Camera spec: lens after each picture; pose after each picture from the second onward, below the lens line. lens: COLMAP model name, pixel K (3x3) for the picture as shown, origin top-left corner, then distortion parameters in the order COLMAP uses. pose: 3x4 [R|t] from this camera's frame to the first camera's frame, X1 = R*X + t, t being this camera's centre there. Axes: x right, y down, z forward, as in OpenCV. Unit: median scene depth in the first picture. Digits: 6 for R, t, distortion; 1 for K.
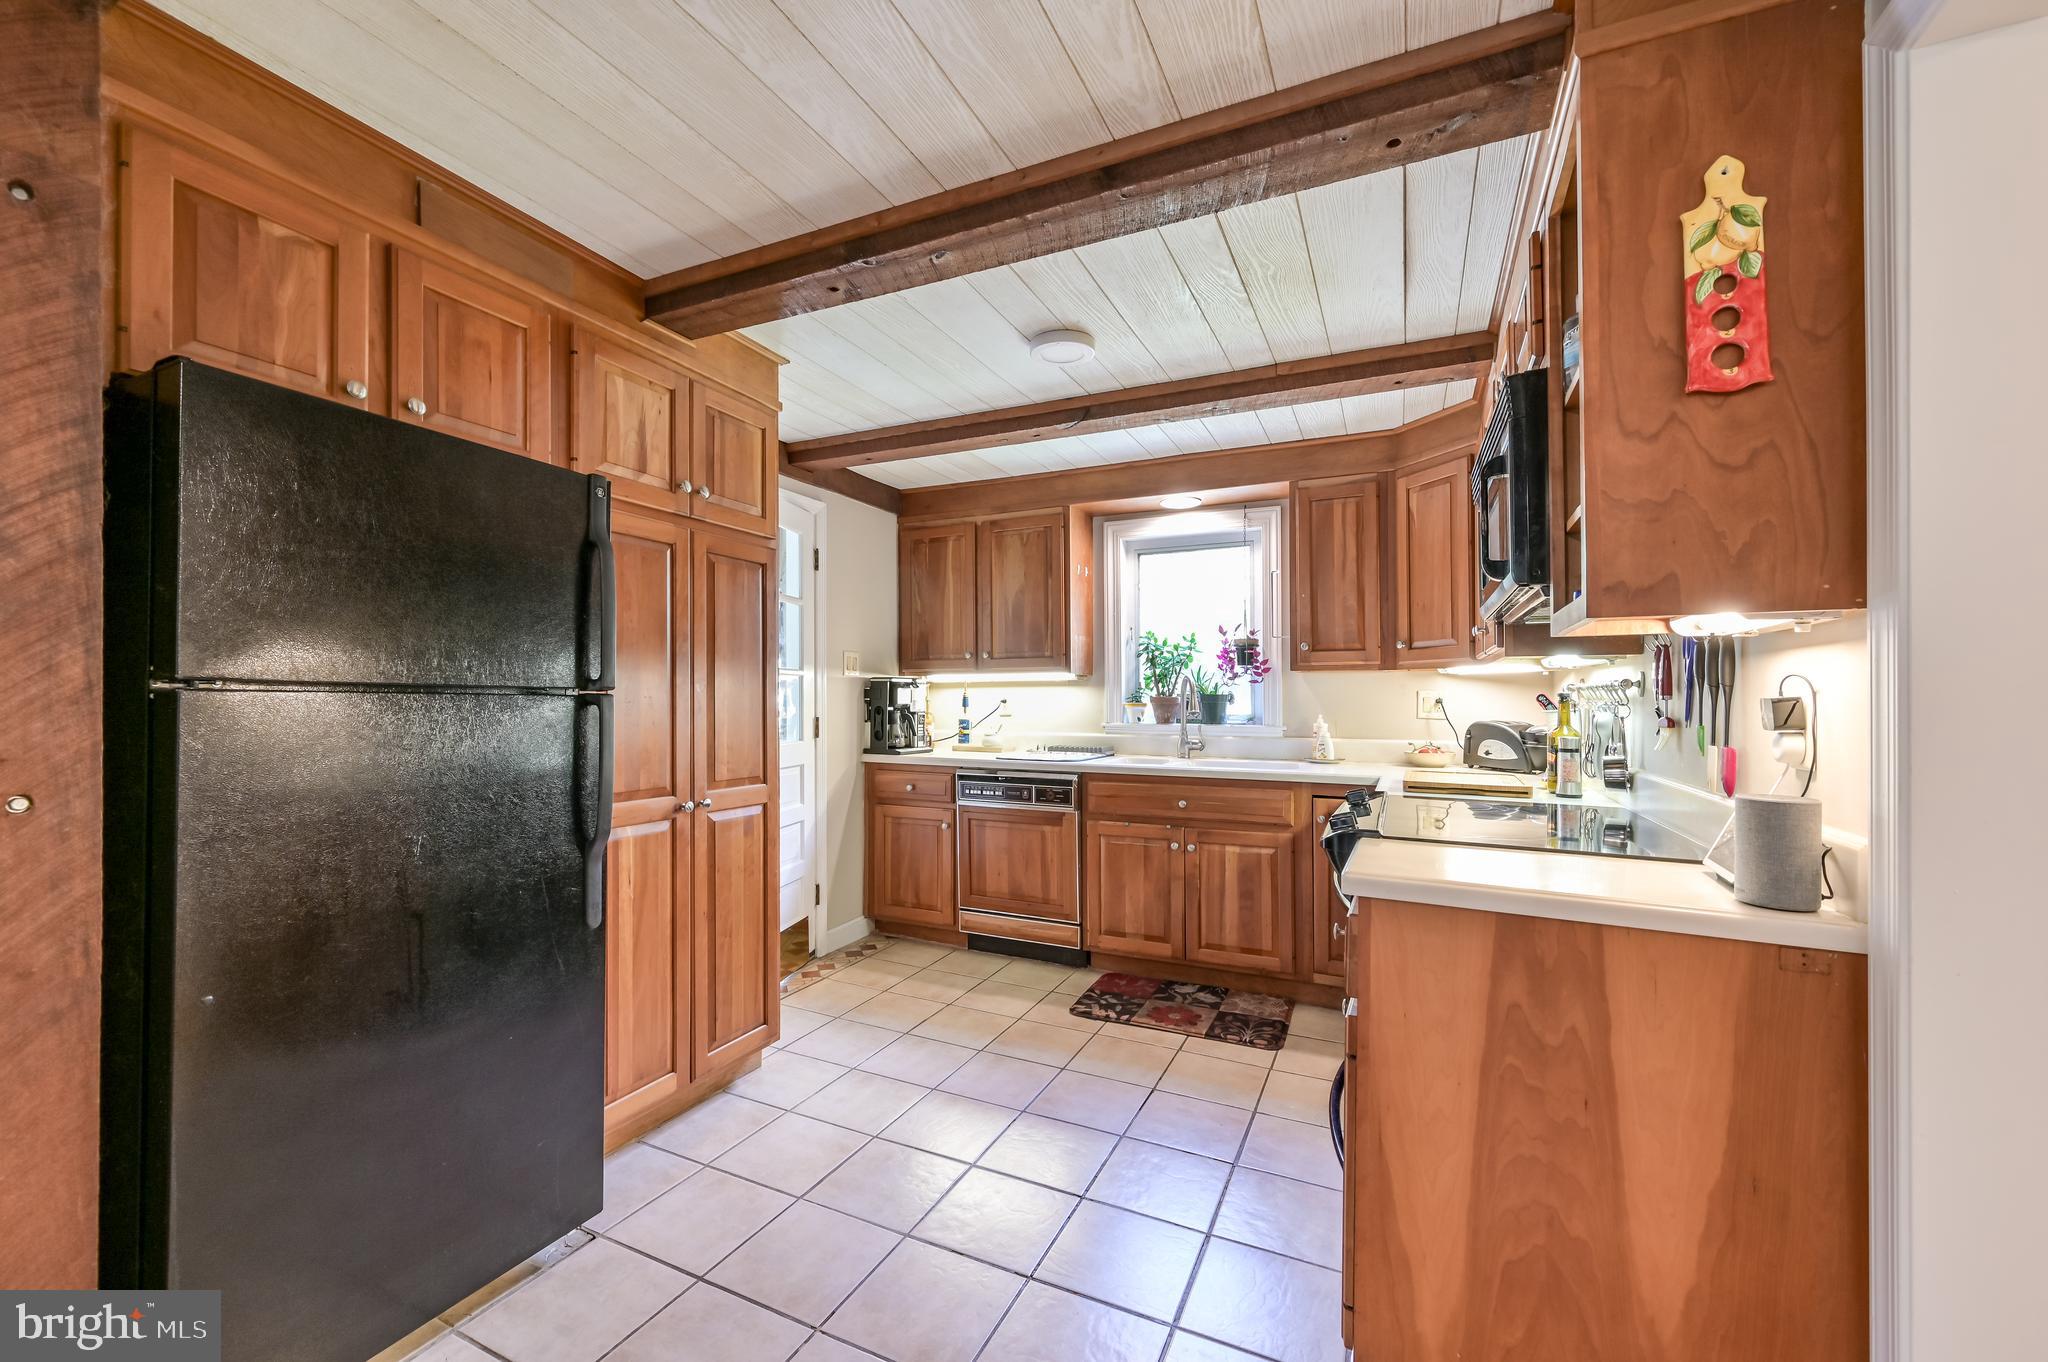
lens RADIAL K [[807.5, 0, 1024.5], [0, 807.5, 671.0], [0, 0, 1]] dist [0.001324, 0.000060]
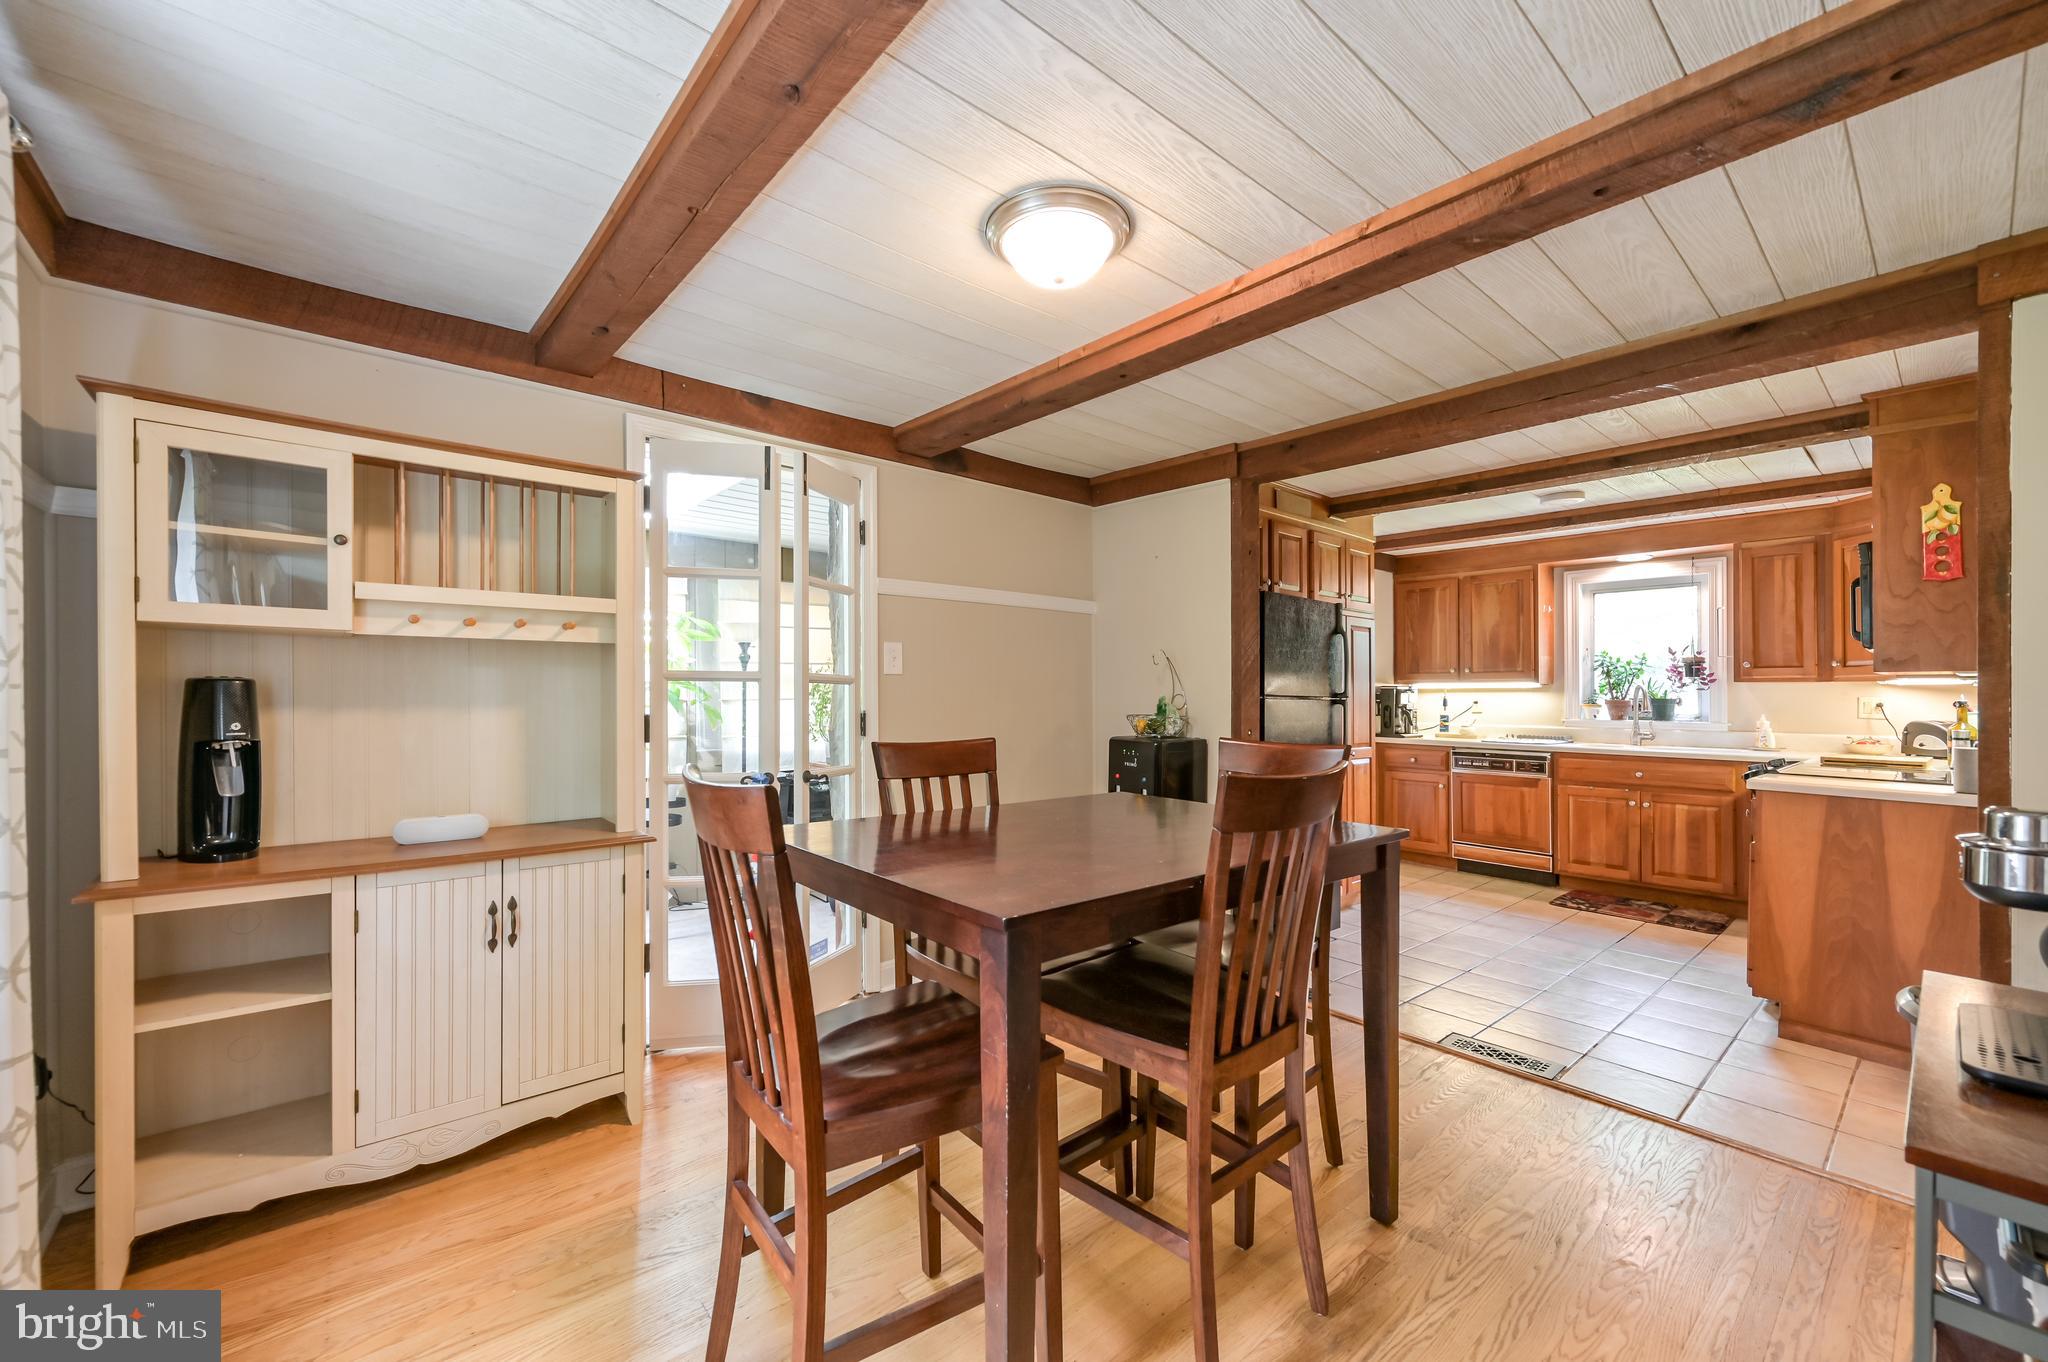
lens RADIAL K [[817.0, 0, 1024.0], [0, 817.0, 681.0], [0, 0, 1]] dist [-0.000206, -0.000118]
pose [[0.914730, -0.002729, -0.404057, -0.194585], [0.009184, 0.999859, 0.014038, -0.029907], [0.403962, -0.016552, 0.914626, -0.690387]]
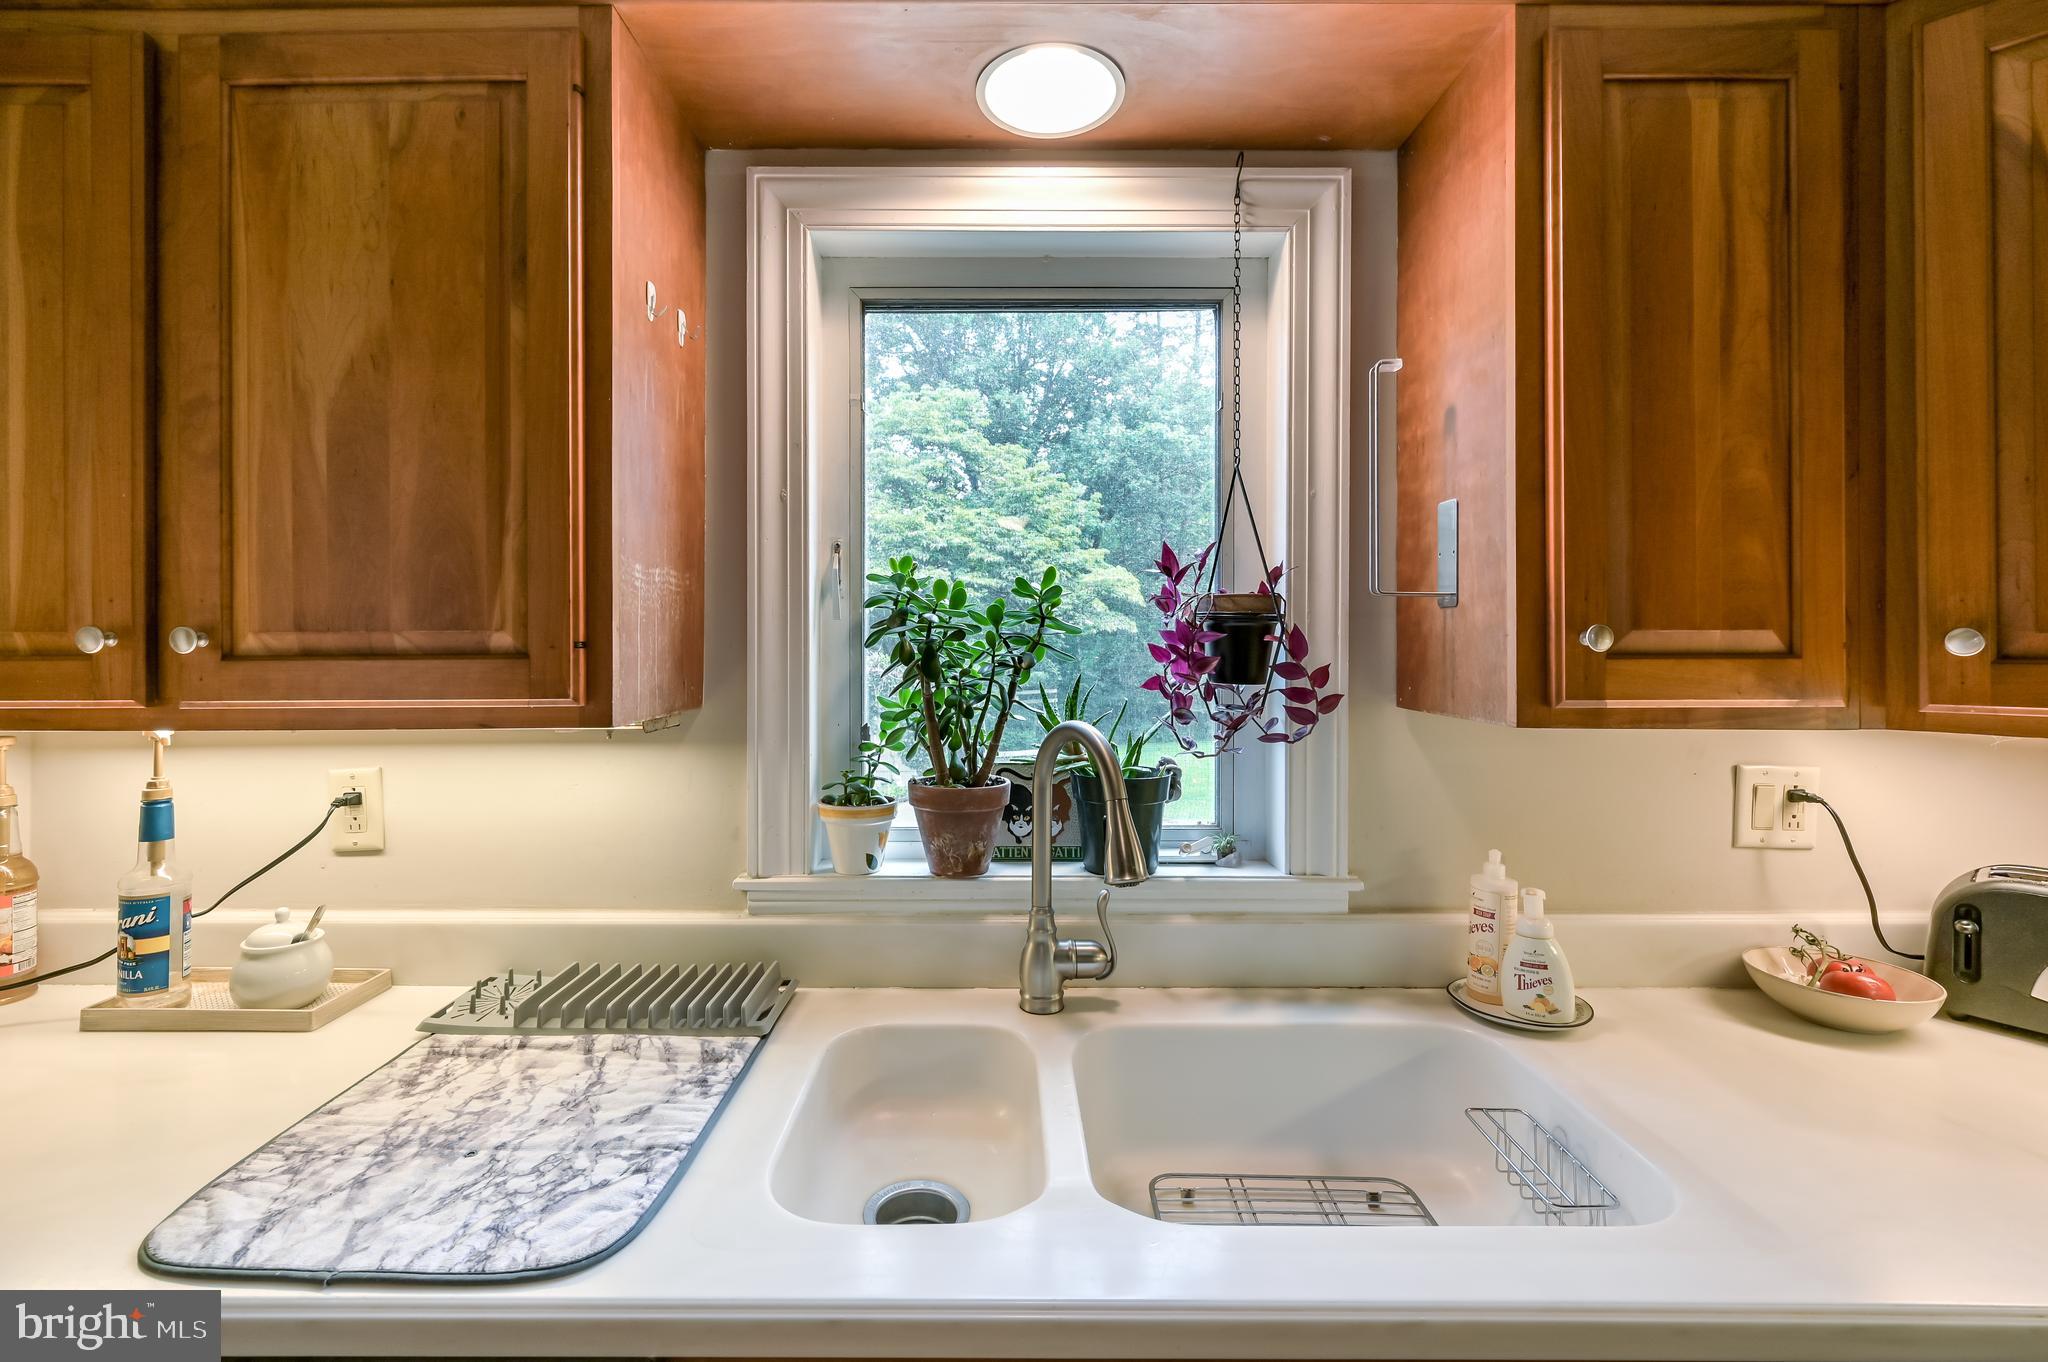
lens RADIAL K [[938.6, 0, 1017.7], [0, 938.6, 623.9], [0, 0, 1]] dist [-0.016859, -0.000017]
pose [[0.900732, 0.004539, 0.434353, 0.046663], [-0.011561, 0.999842, 0.013526, -0.032640], [-0.434222, -0.017205, 0.900641, 0.728250]]
